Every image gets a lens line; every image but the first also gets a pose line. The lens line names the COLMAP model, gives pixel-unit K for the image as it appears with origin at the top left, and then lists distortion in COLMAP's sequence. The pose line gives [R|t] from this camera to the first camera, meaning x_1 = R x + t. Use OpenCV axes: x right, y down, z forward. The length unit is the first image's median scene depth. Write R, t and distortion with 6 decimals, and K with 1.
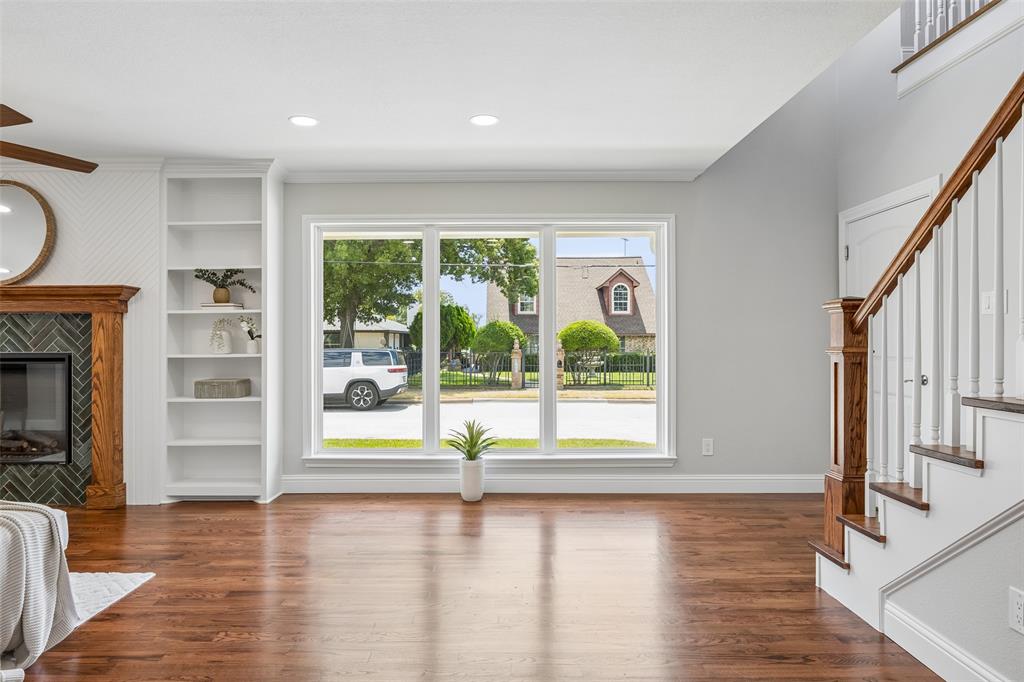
lens RADIAL K [[646.8, 0, 510.1], [0, 646.8, 342.4], [0, 0, 1]] dist [0.000621, 0.000086]
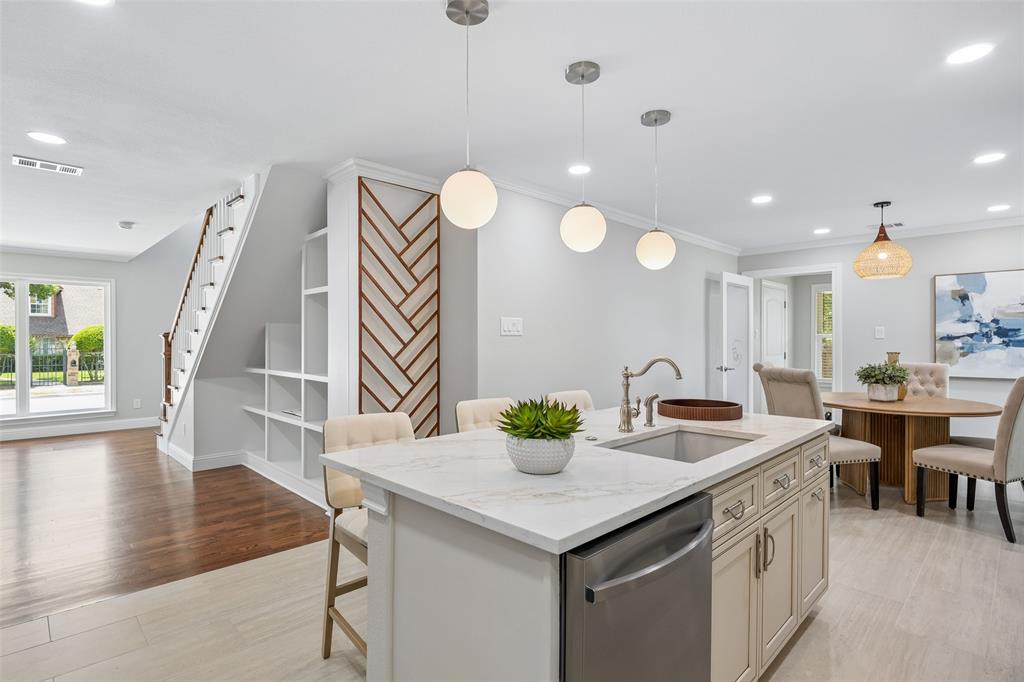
lens RADIAL K [[514.4, 0, 509.2], [0, 514.4, 344.0], [0, 0, 1]] dist [-0.007311, -0.000832]
pose [[0.725357, -0.011262, 0.688280, 0.013853], [0.006522, 0.999934, 0.009488, -0.004405], [-0.688342, -0.002393, 0.725383, -0.179833]]
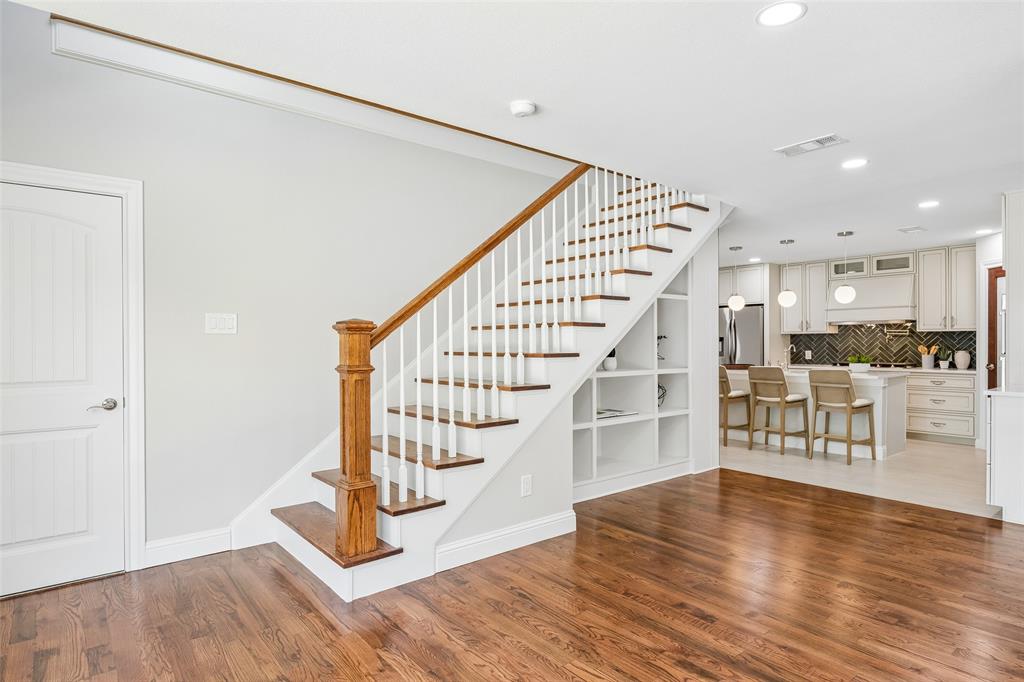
lens RADIAL K [[558.5, 0, 510.1], [0, 558.5, 343.3], [0, 0, 1]] dist [-0.001918, -0.000121]
pose [[-0.624971, -0.007596, 0.780611, -0.047212], [-0.006448, 0.999969, 0.004567, -0.004727], [-0.780622, -0.002179, -0.625000, 0.173704]]
